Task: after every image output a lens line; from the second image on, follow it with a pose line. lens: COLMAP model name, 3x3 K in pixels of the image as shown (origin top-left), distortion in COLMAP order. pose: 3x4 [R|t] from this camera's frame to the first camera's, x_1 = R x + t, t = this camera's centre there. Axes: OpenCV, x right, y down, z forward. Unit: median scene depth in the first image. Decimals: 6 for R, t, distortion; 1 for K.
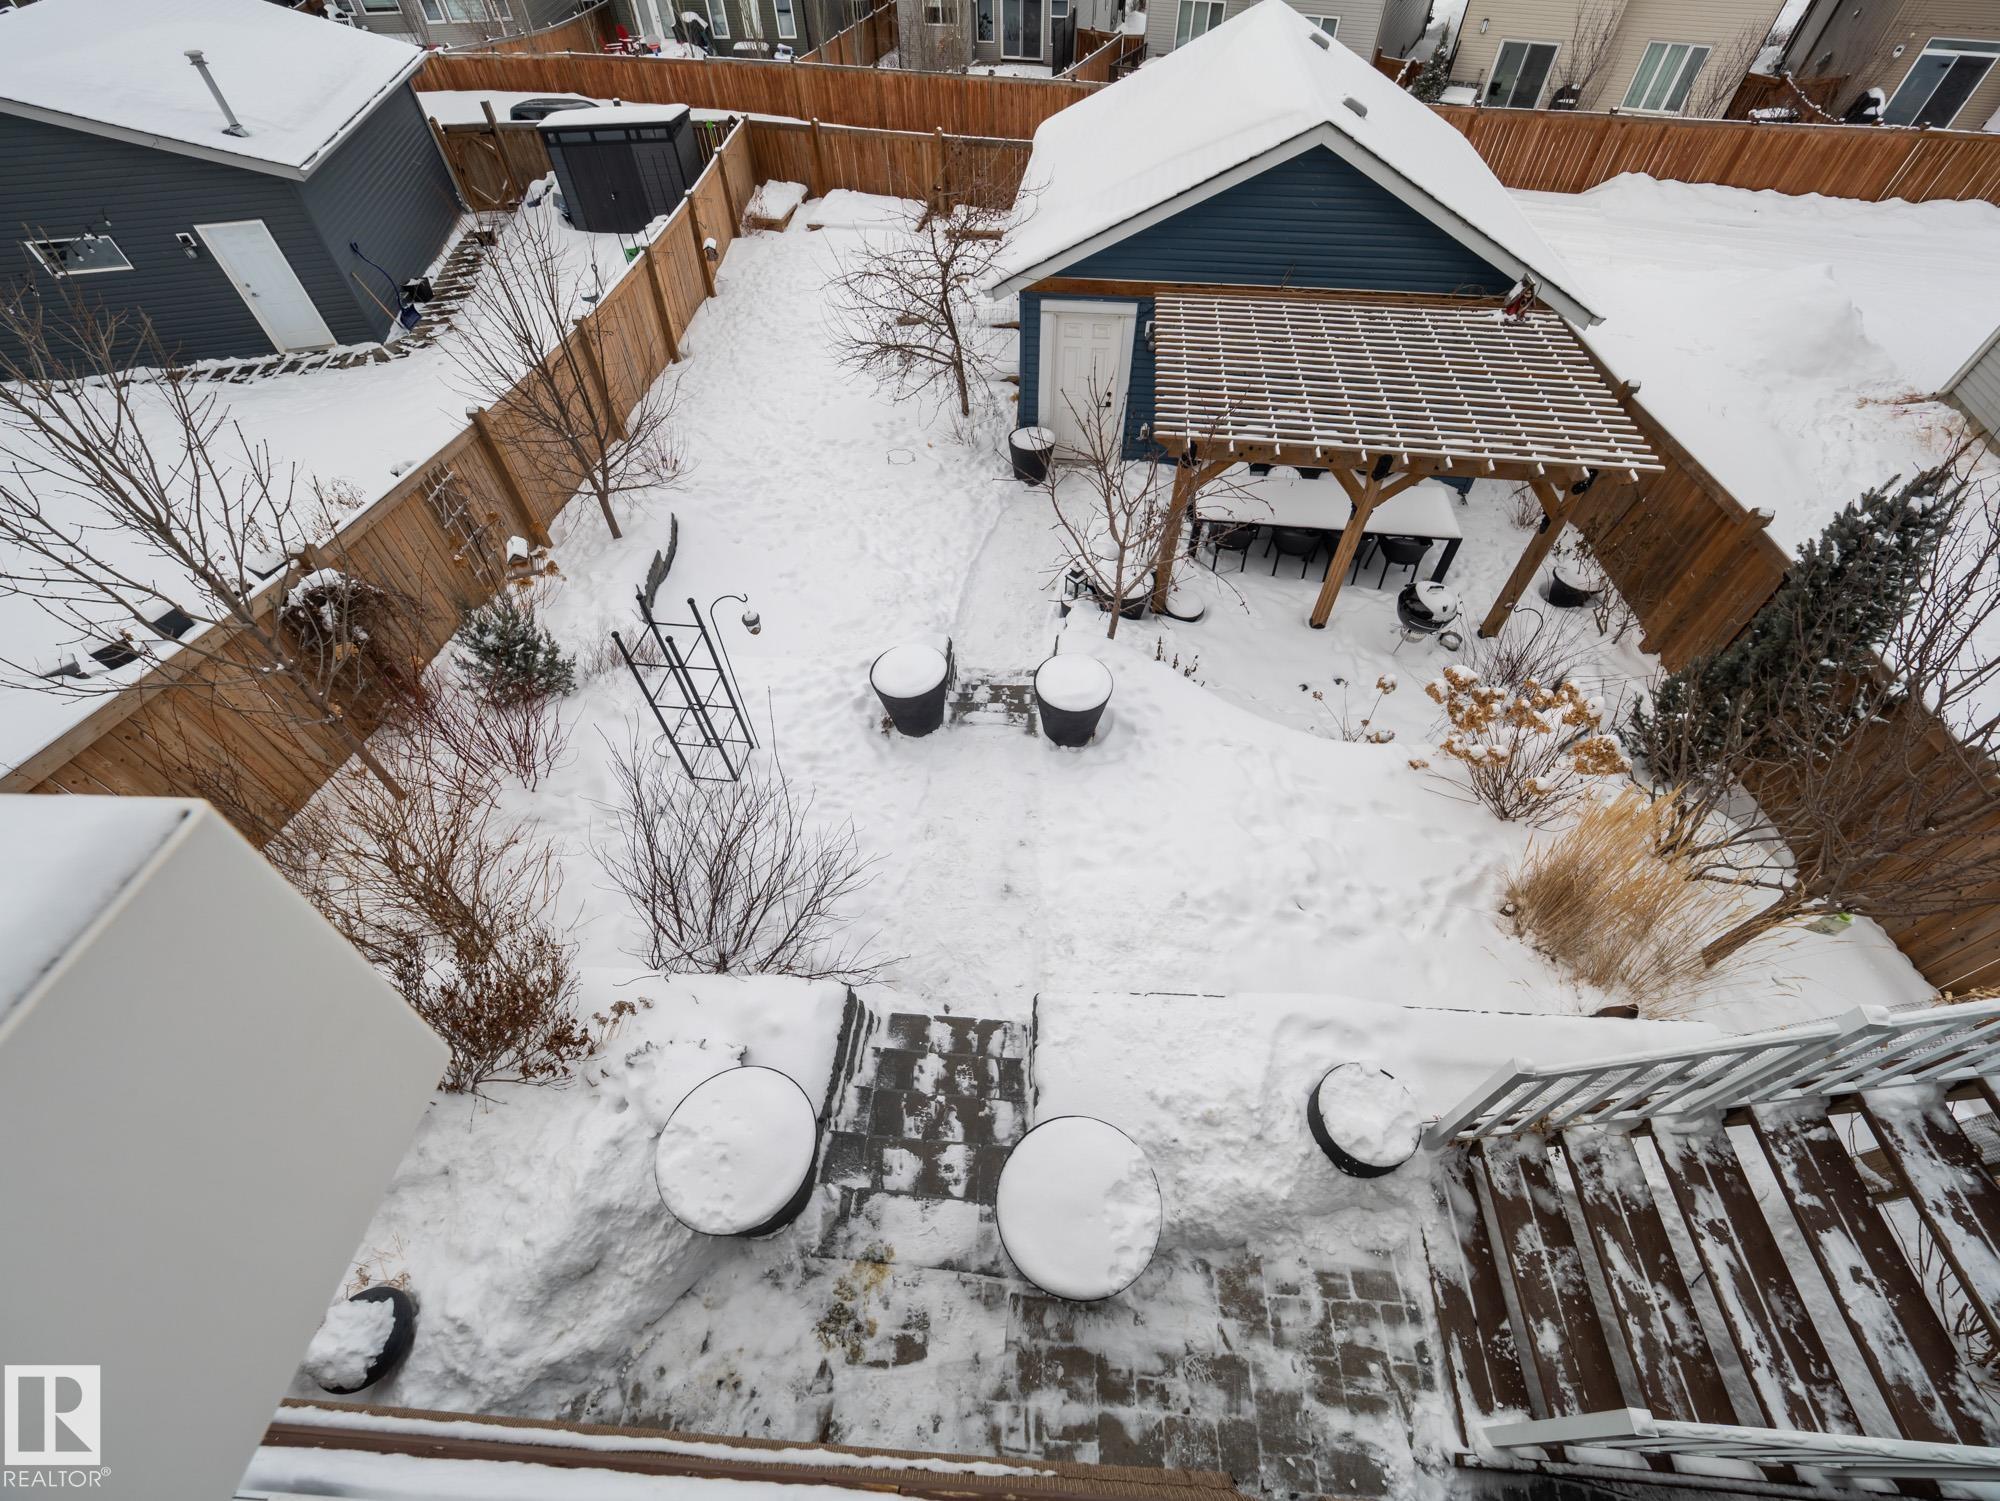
lens RADIAL K [[828.6, 0, 1001.7], [0, 828.6, 731.5], [0, 0, 1]] dist [-0.001468, 0.000181]
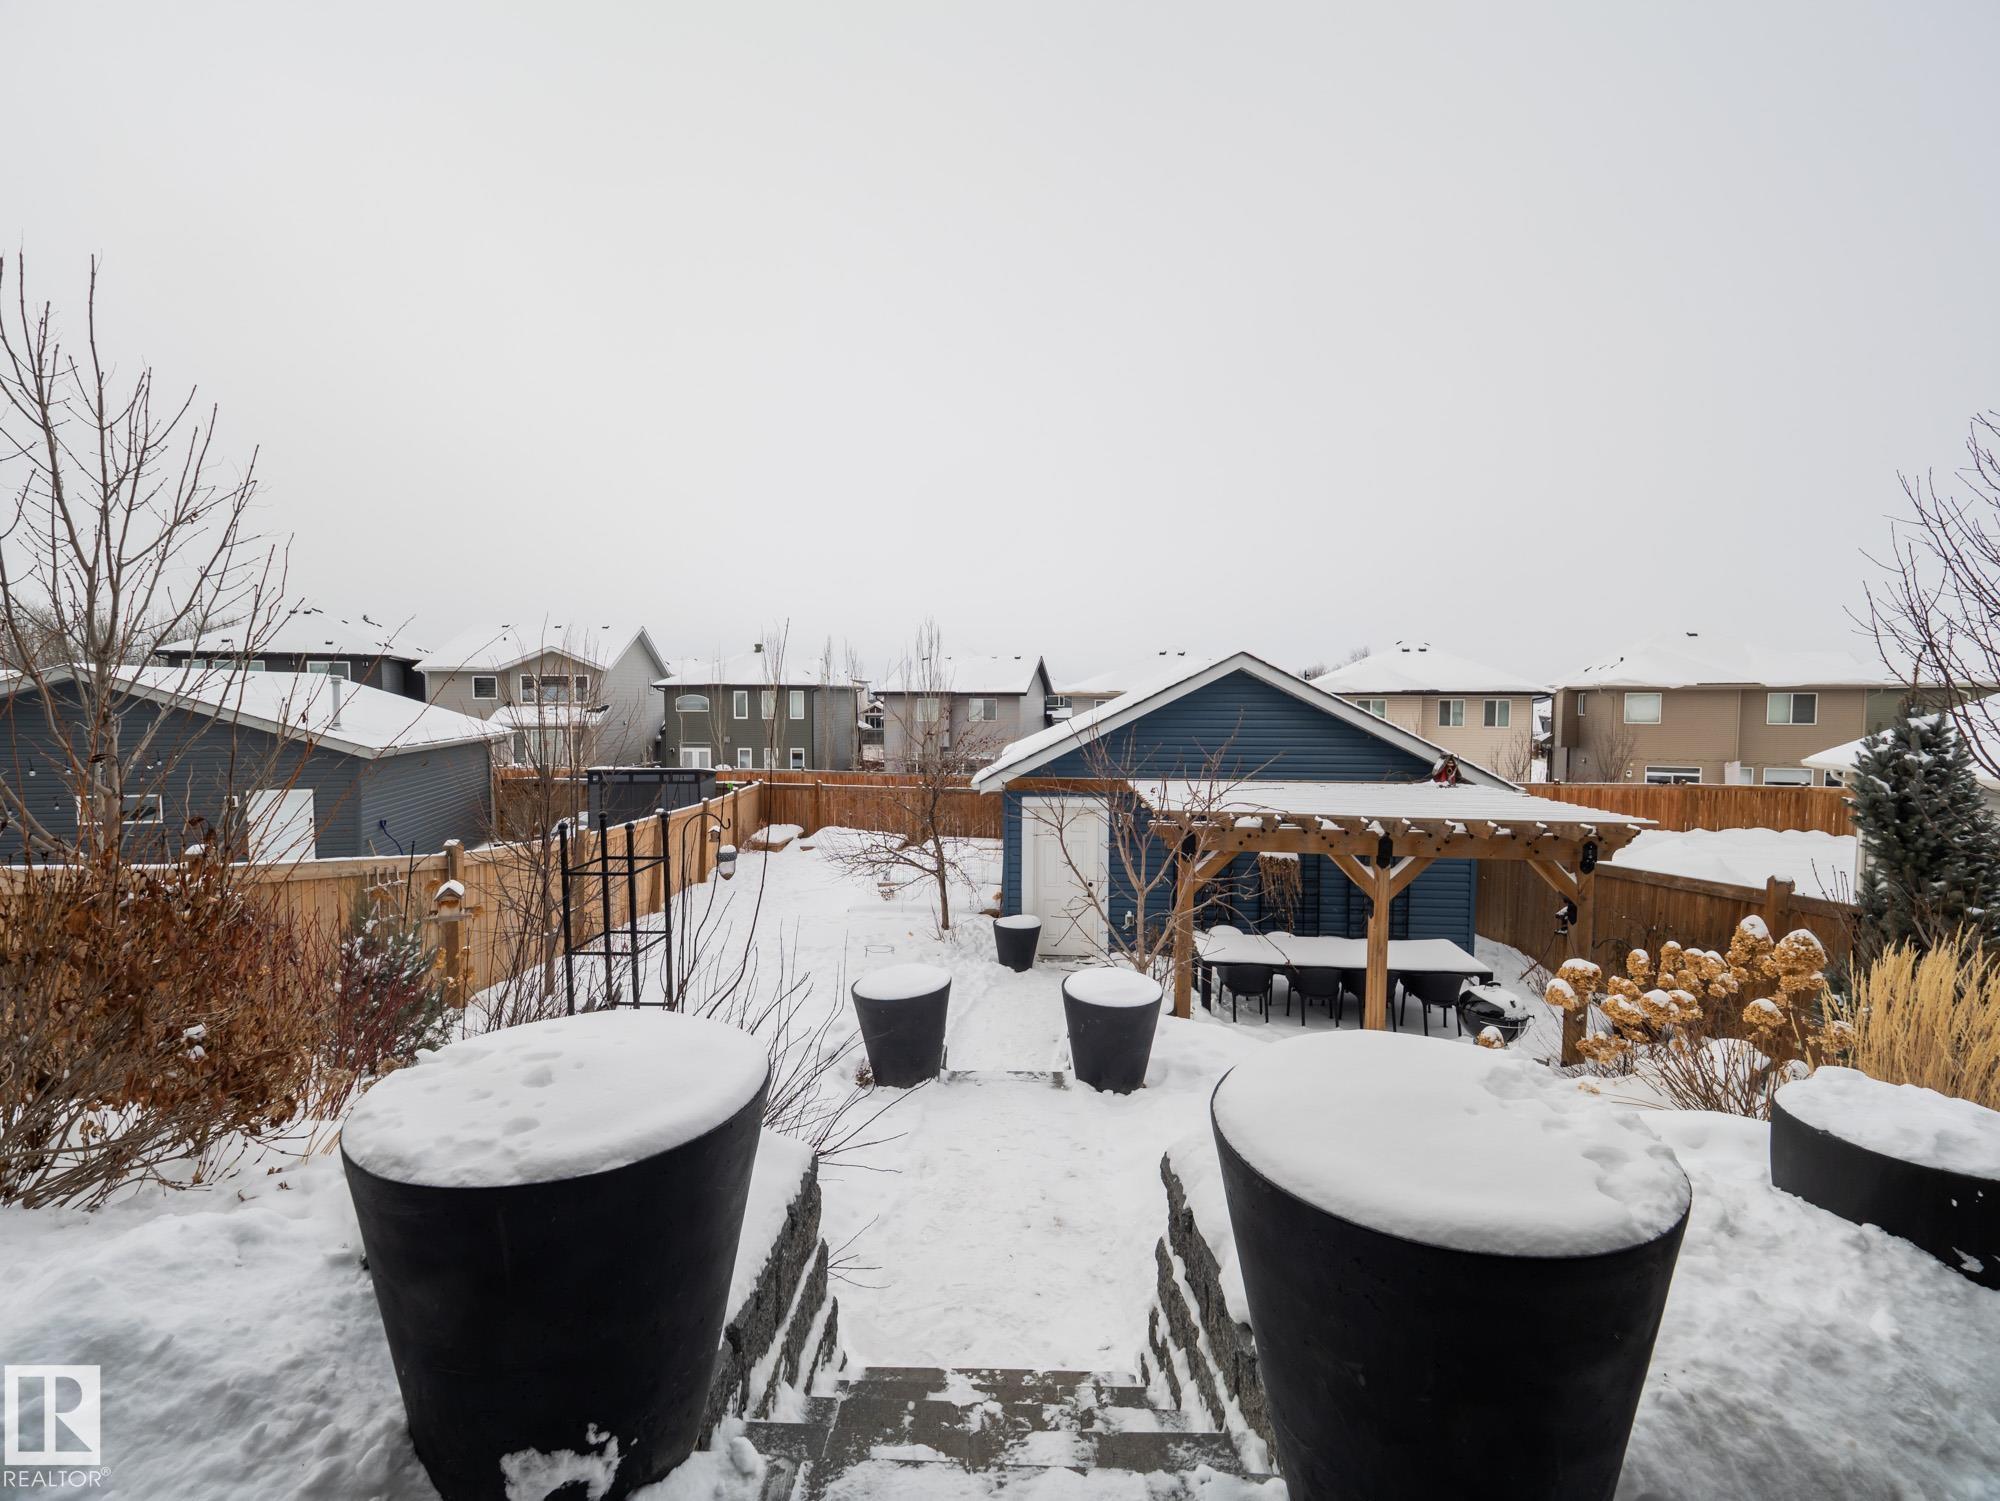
lens RADIAL K [[828.6, 0, 1001.7], [0, 828.6, 731.5], [0, 0, 1]] dist [-0.001468, 0.000181]
pose [[0.998459, 0.009072, 0.054753, -0.038153], [0.033617, 0.686113, -0.726718, 0.203866], [-0.044160, 0.727439, 0.684750, 0.166540]]
